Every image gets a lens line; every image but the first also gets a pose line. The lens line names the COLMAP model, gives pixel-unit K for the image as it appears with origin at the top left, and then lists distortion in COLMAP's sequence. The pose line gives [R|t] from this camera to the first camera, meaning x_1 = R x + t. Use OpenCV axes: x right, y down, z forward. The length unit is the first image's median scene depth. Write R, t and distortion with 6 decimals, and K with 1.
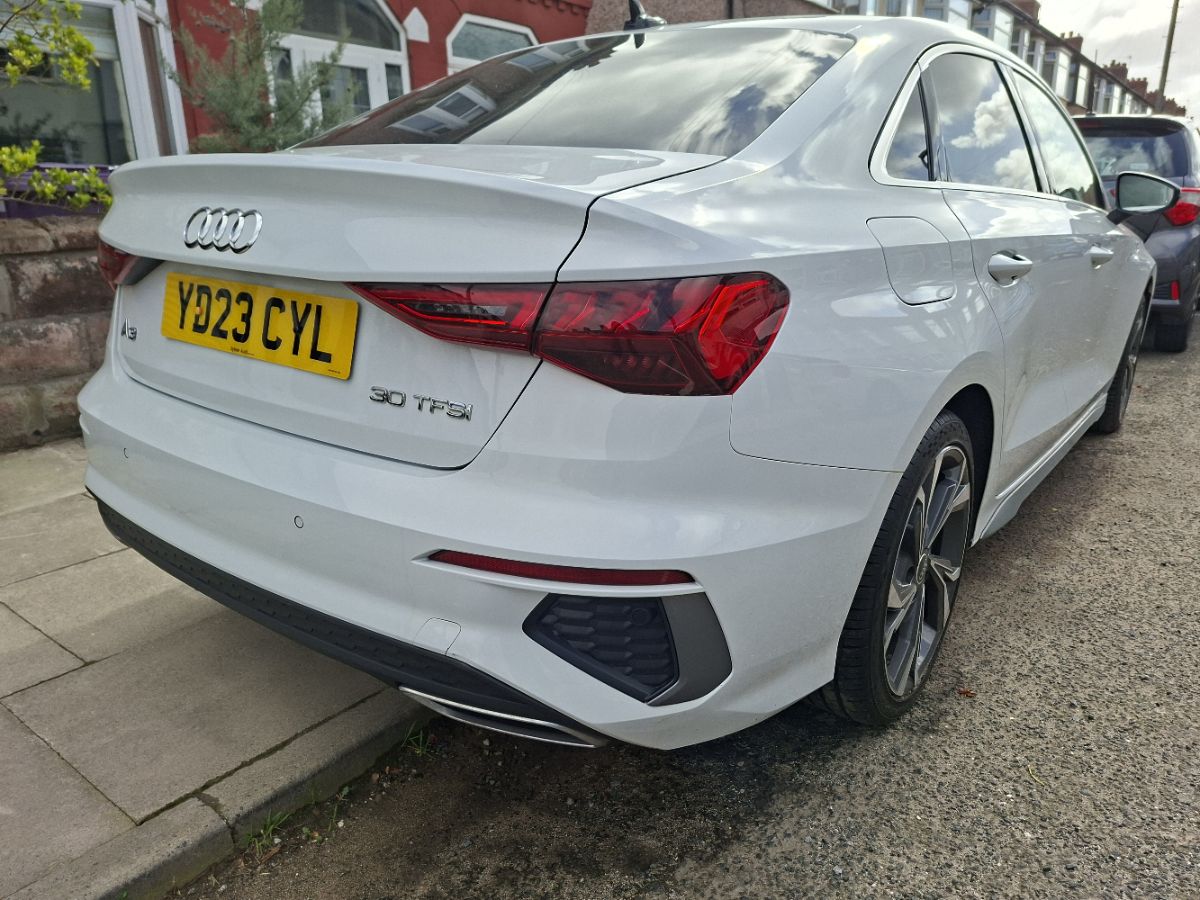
lens RADIAL K [[771.0, 0, 600.0], [0, 771.0, 450.0], [0, 0, 1]] dist [0.139007, -0.102364]
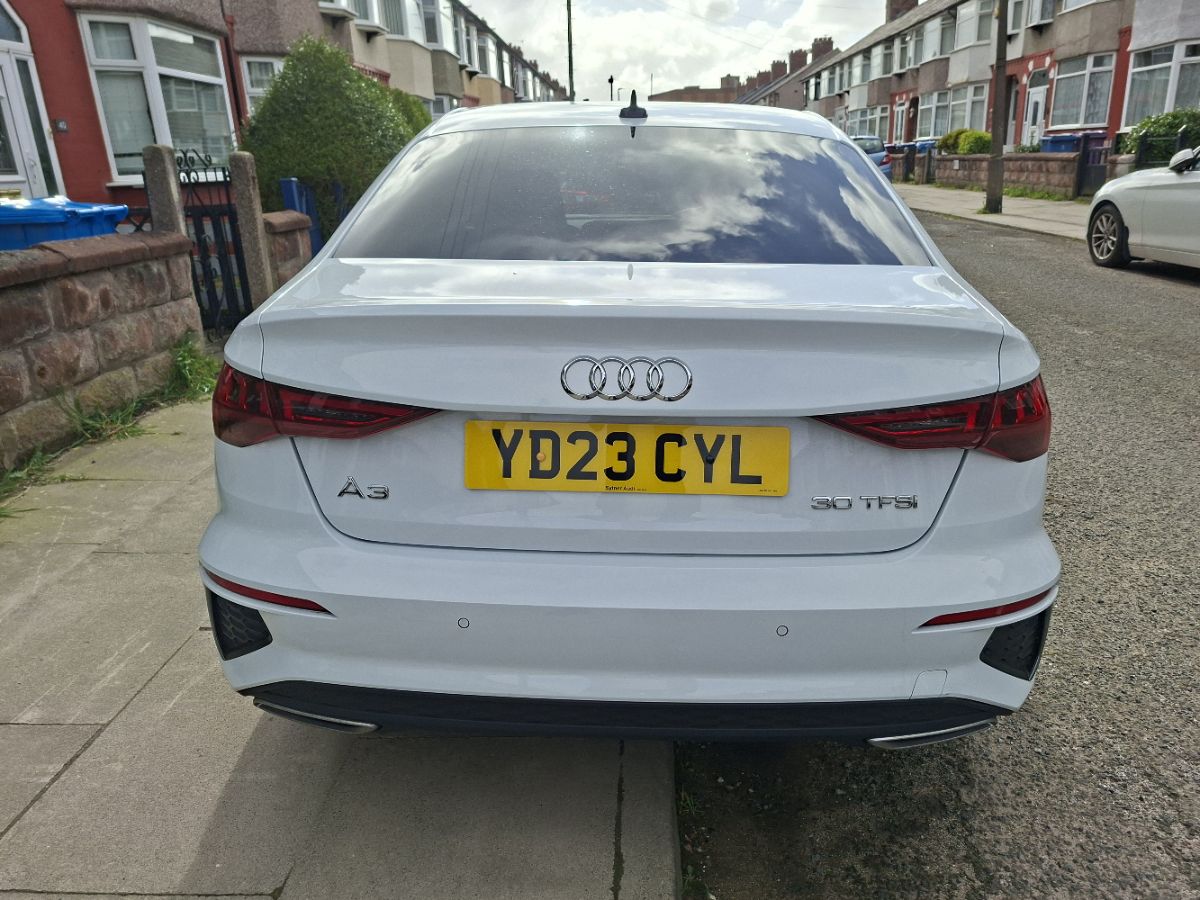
lens RADIAL K [[771.0, 0, 600.0], [0, 771.0, 450.0], [0, 0, 1]] dist [0.139007, -0.102364]
pose [[0.828765, -0.197544, 0.523570, -0.990125], [0.181317, 0.979939, 0.082724, -0.262007], [-0.529409, 0.026374, 0.847957, 0.171262]]
